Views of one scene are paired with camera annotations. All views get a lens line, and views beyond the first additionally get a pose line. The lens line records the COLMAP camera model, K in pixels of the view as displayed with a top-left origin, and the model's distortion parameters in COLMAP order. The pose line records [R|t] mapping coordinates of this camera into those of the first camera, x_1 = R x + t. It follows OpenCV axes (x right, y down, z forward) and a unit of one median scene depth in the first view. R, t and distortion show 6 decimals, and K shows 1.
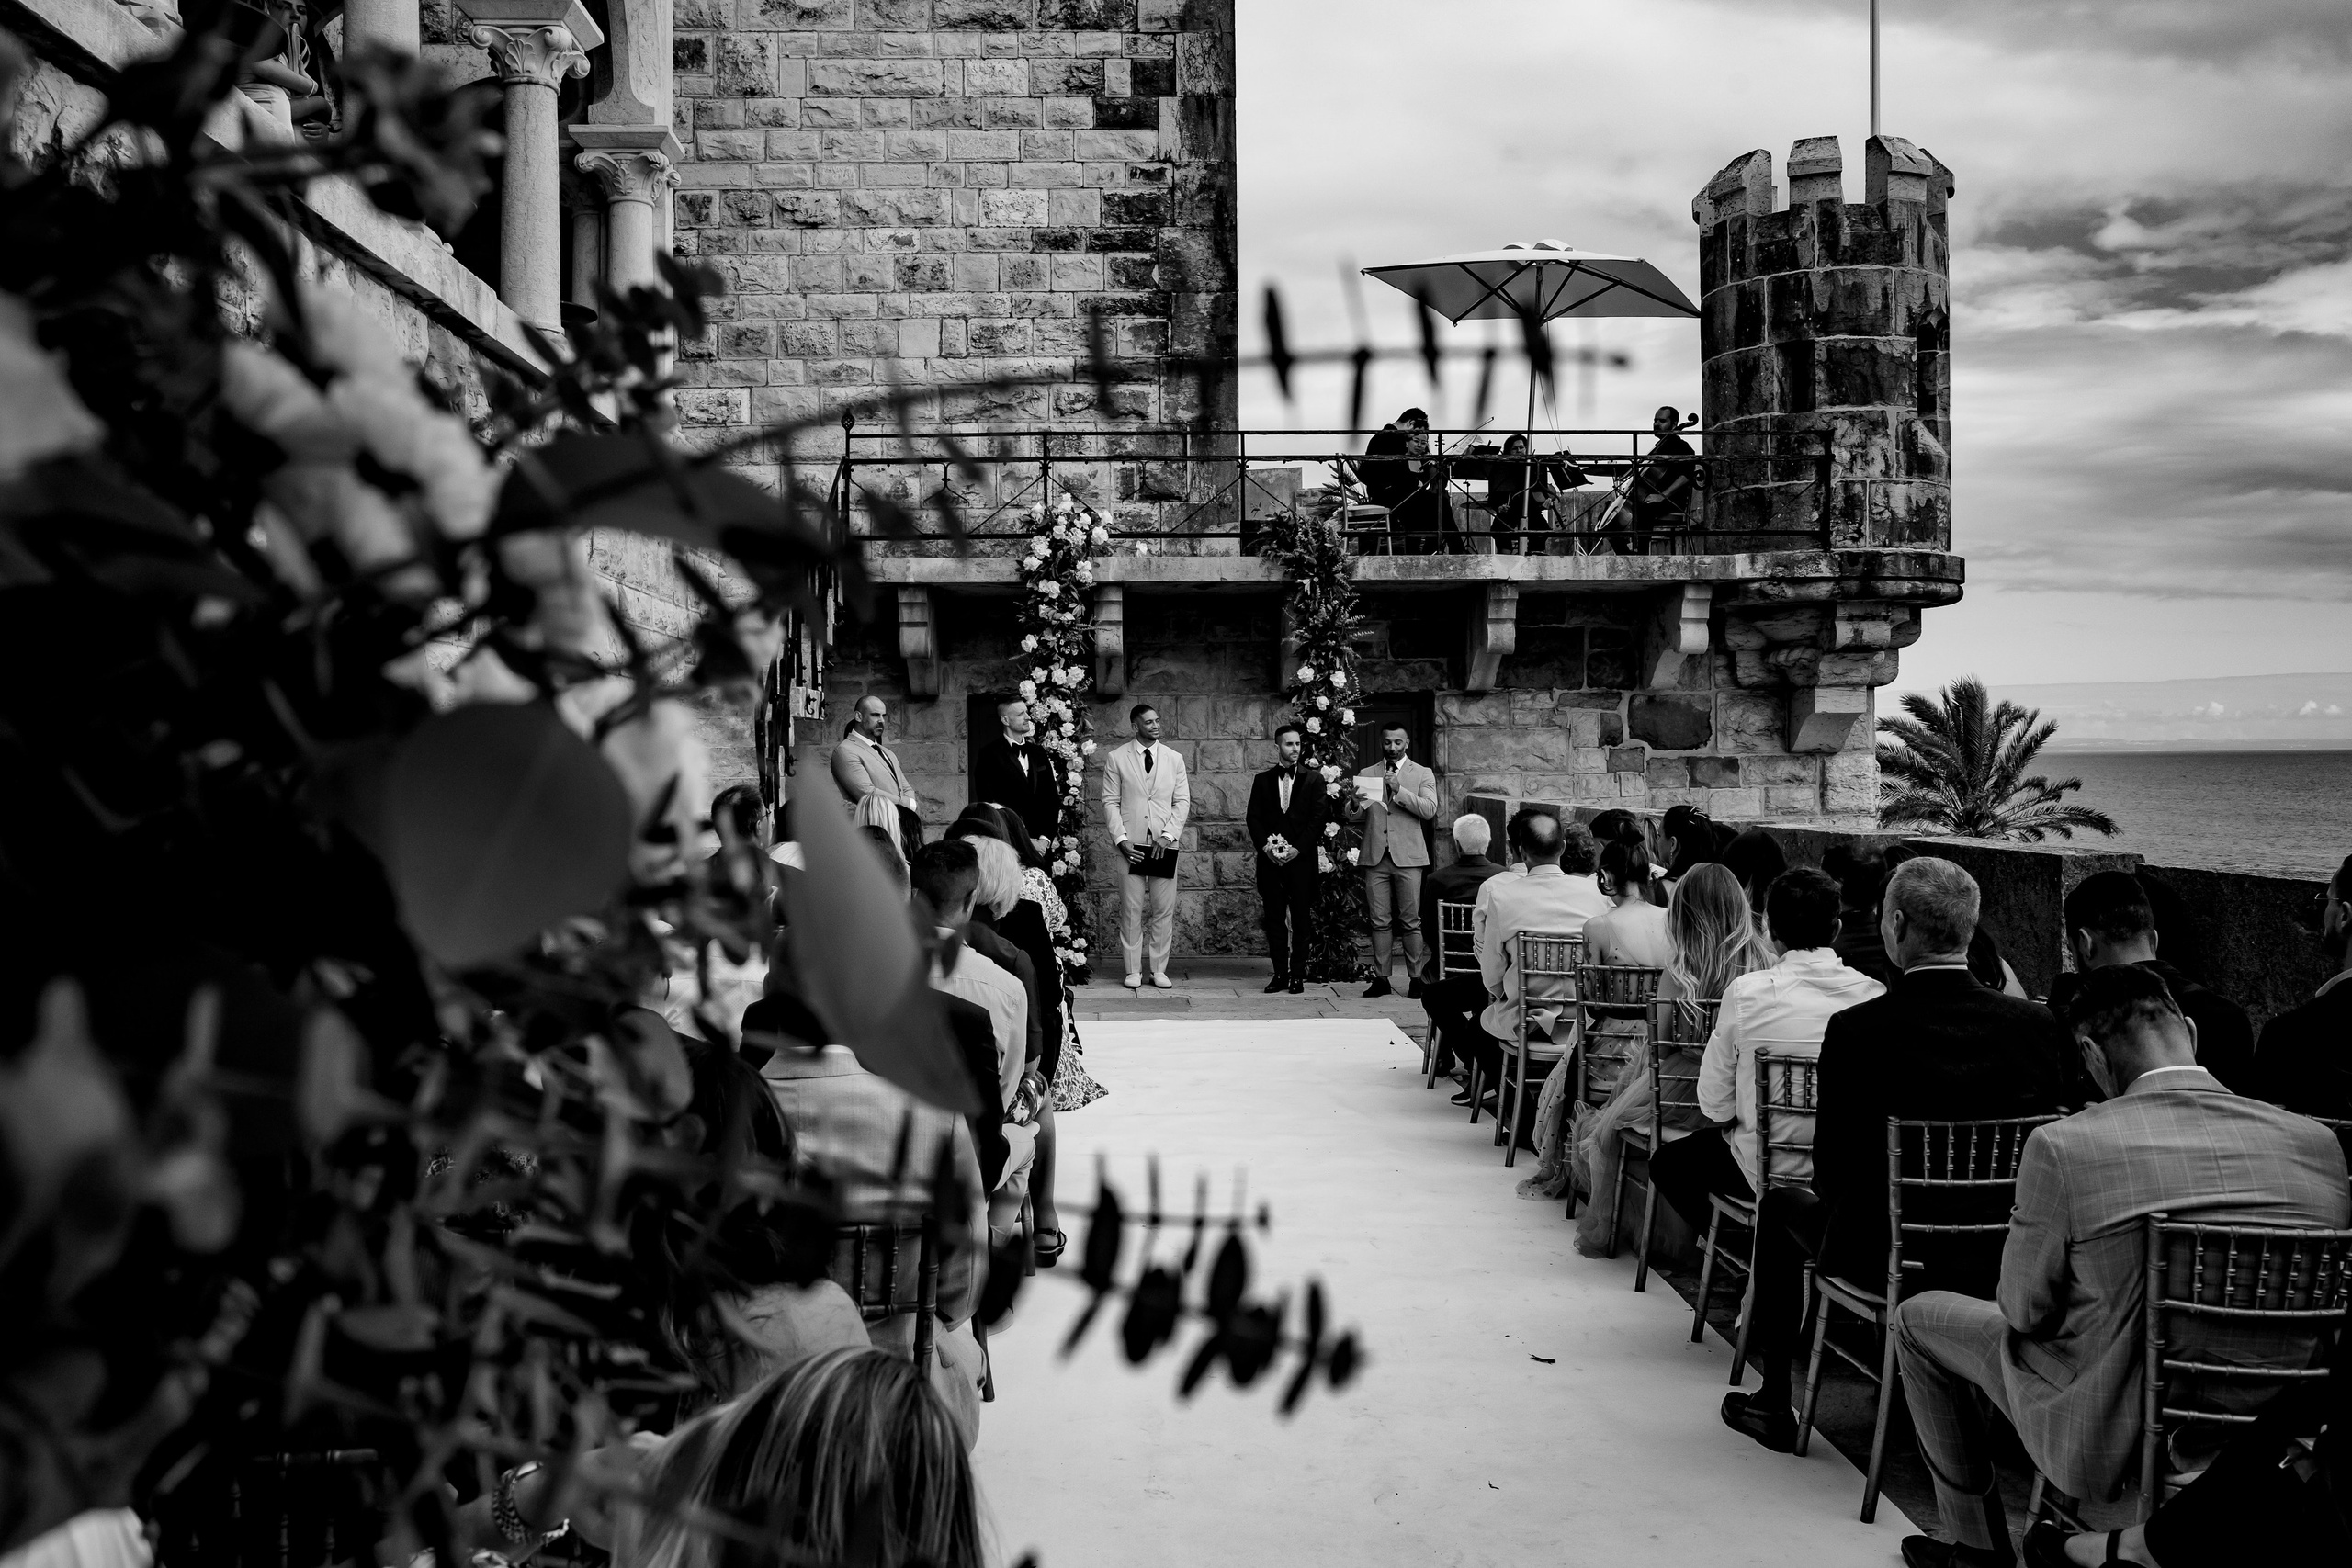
lens RADIAL K [[1981.5, 0, 1227.4], [0, 1981.5, 732.4], [0, 0, 1]] dist [0.044330, 0.007573]
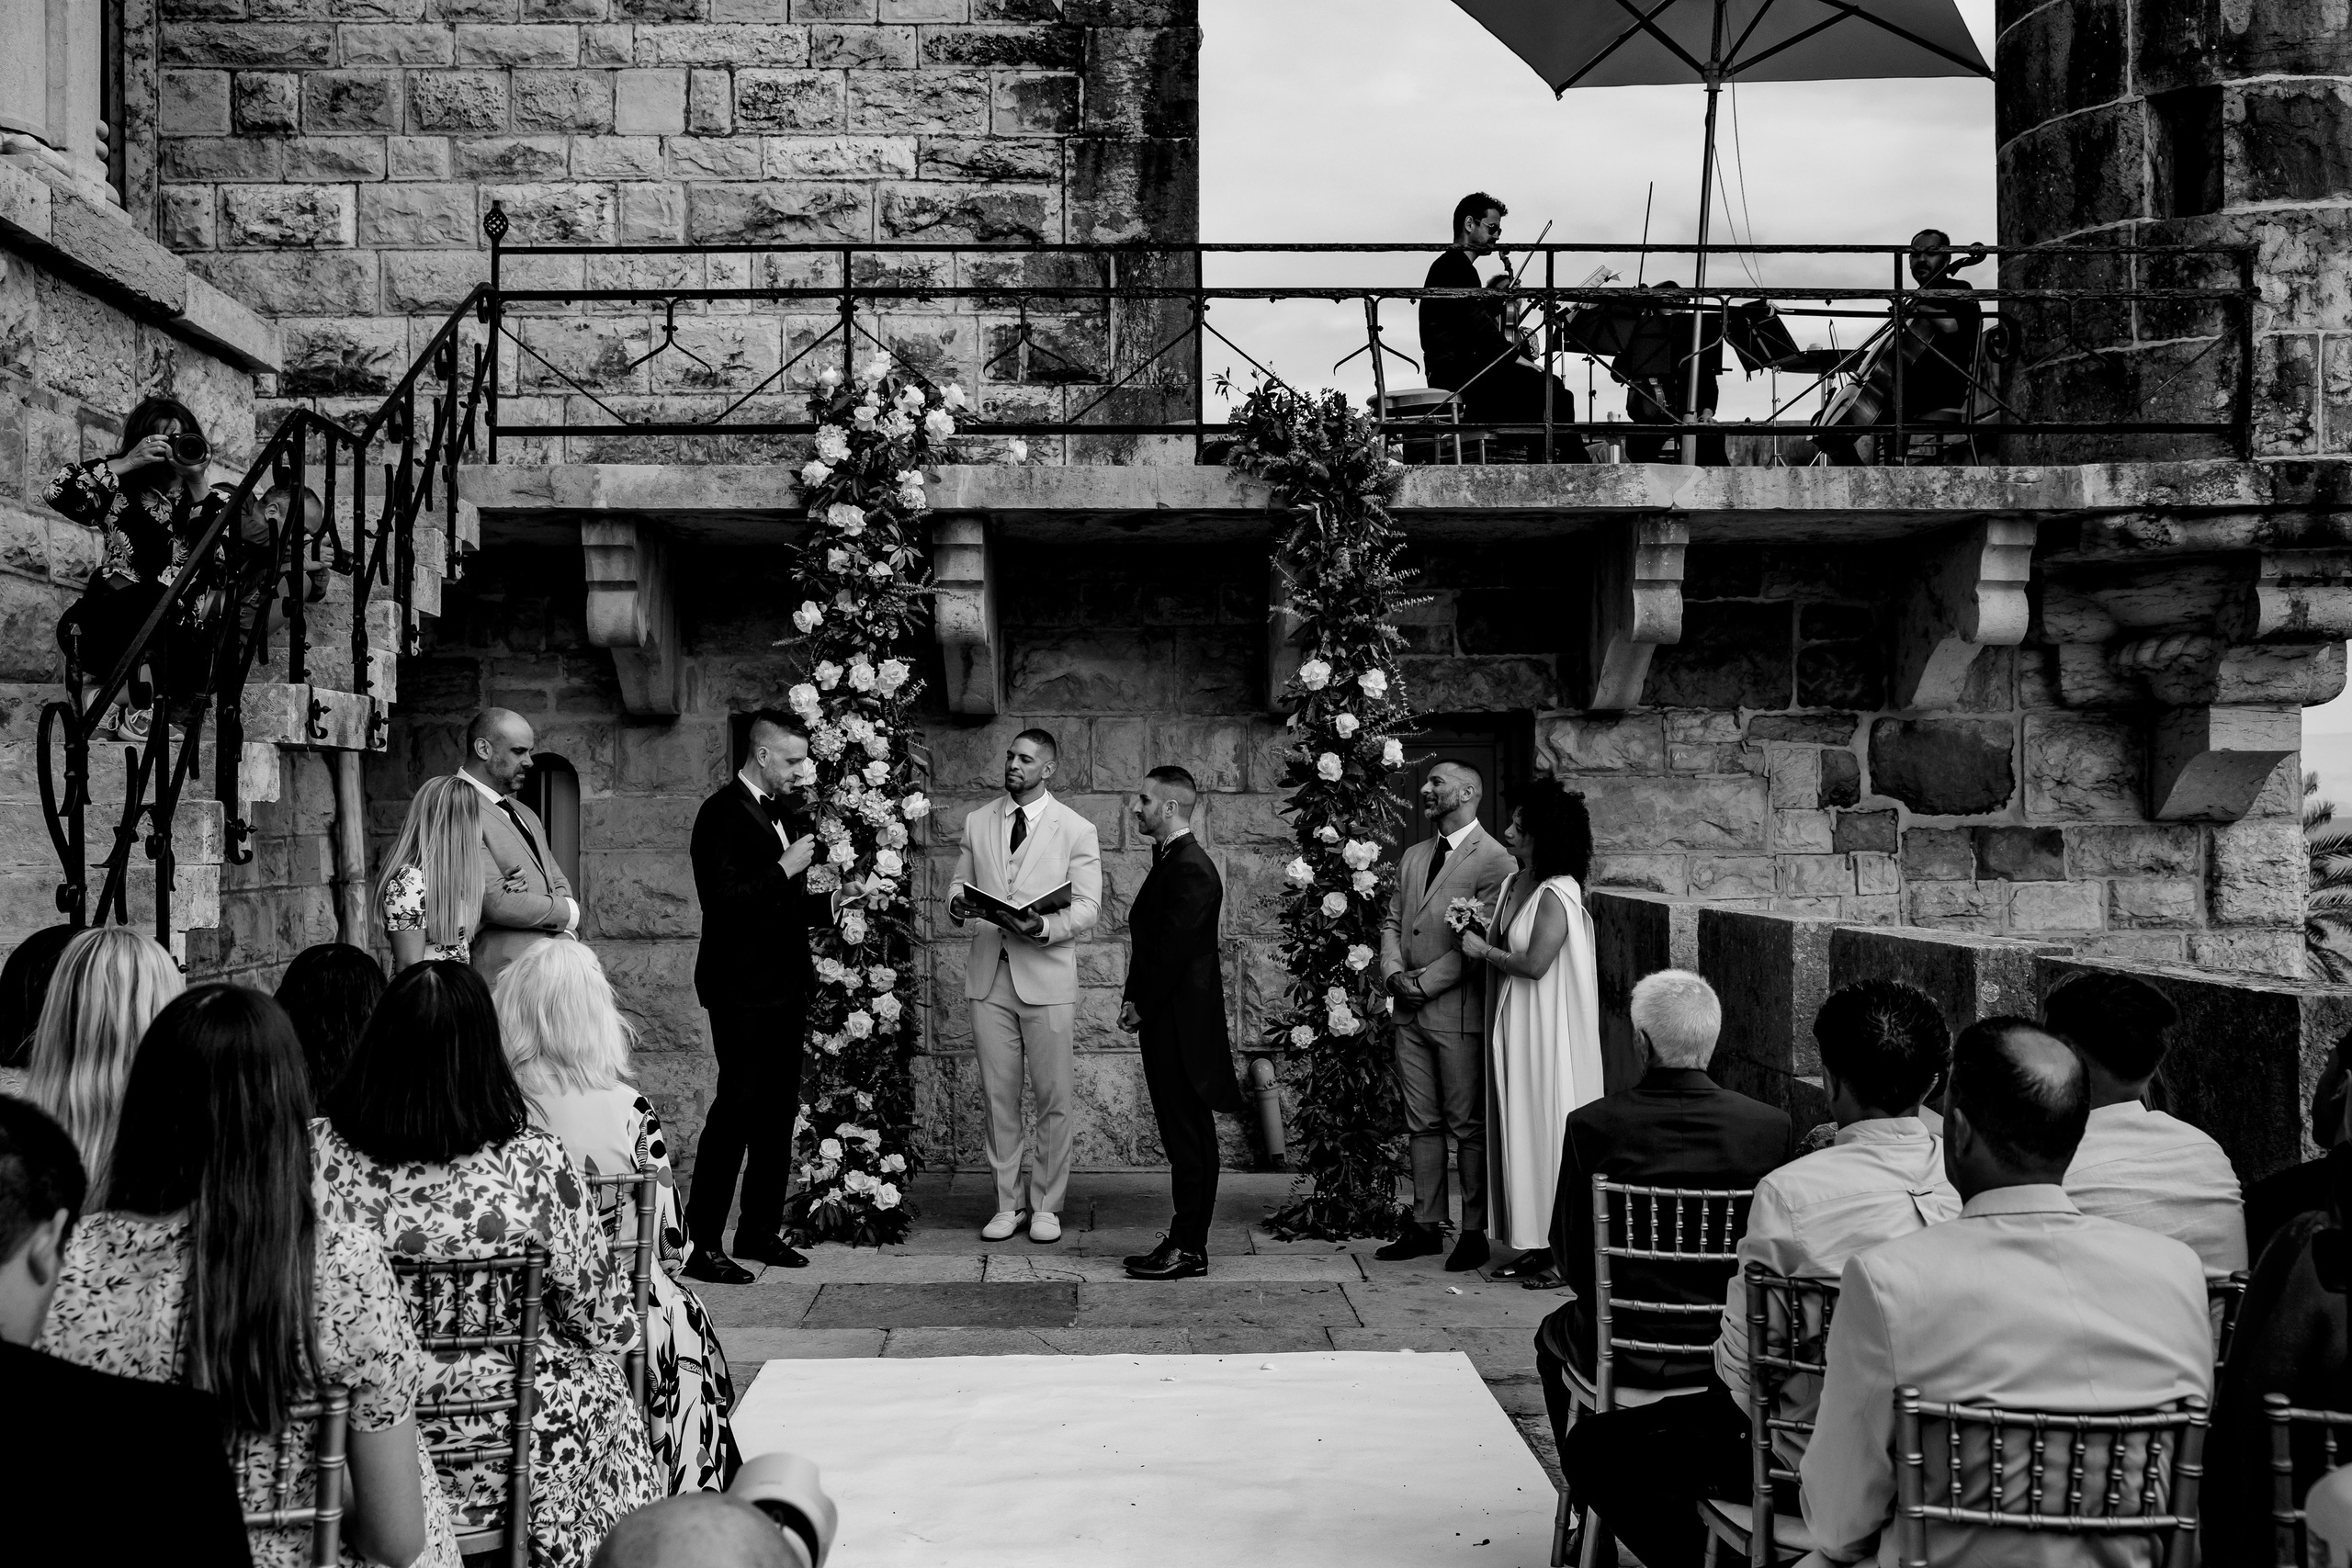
lens RADIAL K [[2830.5, 0, 1180.2], [0, 2830.5, 695.2], [0, 0, 1]] dist [0.057754, 0.210273]
pose [[0.999913, 0.003654, -0.012664, 0.011737], [-0.004050, 0.999500, -0.031345, 0.001034], [0.012544, 0.031394, 0.999428, 0.178395]]
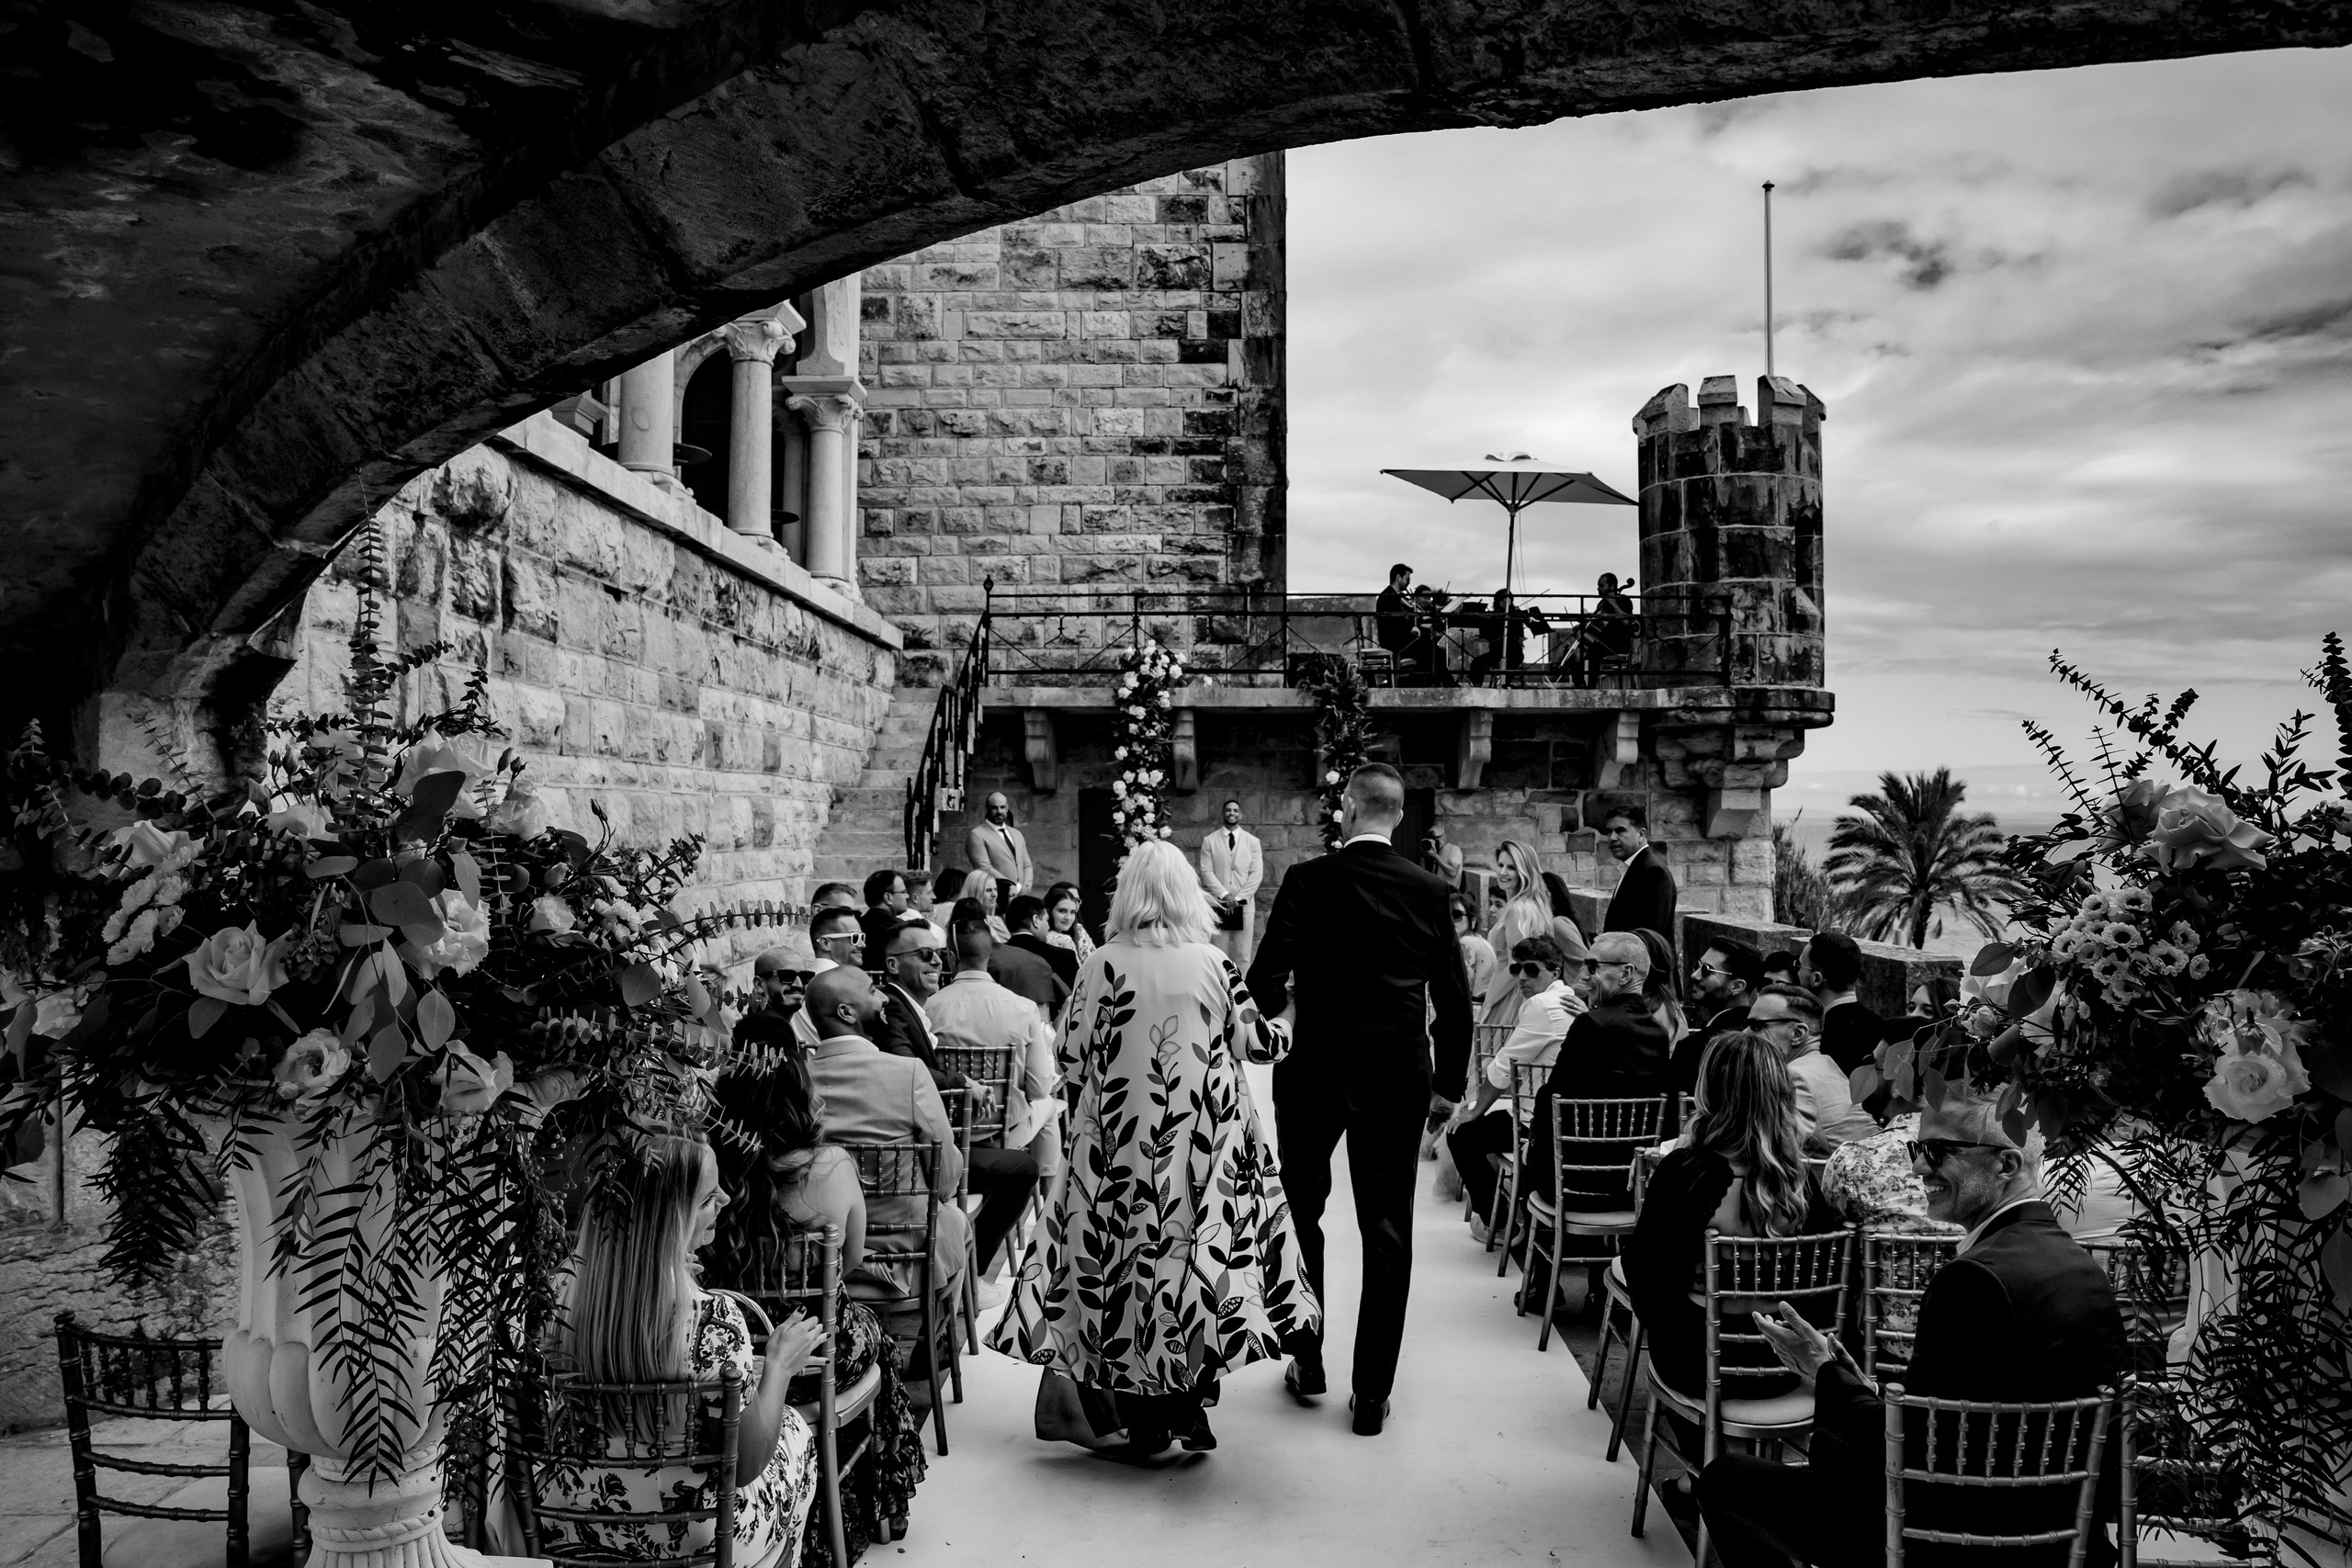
lens RADIAL K [[1574.8, 0, 1284.7], [0, 1574.8, 790.2], [0, 0, 1]] dist [0.000854, -0.000536]
pose [[0.999887, 0.007794, -0.012859, 0.019709], [-0.007959, 0.999886, -0.012804, -0.006295], [0.012758, 0.012905, 0.999835, -0.044920]]
